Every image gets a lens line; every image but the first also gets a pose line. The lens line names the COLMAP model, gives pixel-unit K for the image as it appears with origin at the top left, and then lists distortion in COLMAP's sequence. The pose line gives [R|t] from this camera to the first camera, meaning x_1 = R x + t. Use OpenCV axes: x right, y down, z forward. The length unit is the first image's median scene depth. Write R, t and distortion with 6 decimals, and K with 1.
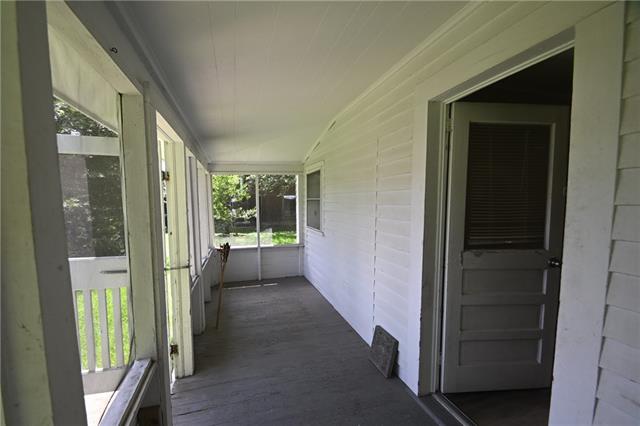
lens RADIAL K [[270.4, 0, 318.4], [0, 270.4, 216.3], [0, 0, 1]] dist [-0.017950, -0.000632]
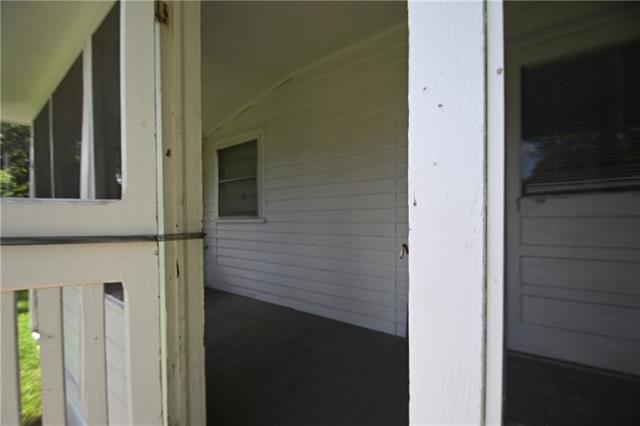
lens RADIAL K [[270.4, 0, 320.7], [0, 270.4, 216.3], [0, 0, 1]] dist [-0.017950, -0.000632]
pose [[0.813181, 0.000081, 0.582011, -0.341730], [0.034027, 0.998283, -0.047680, 0.108516], [-0.581015, 0.058576, 0.811782, 0.309138]]
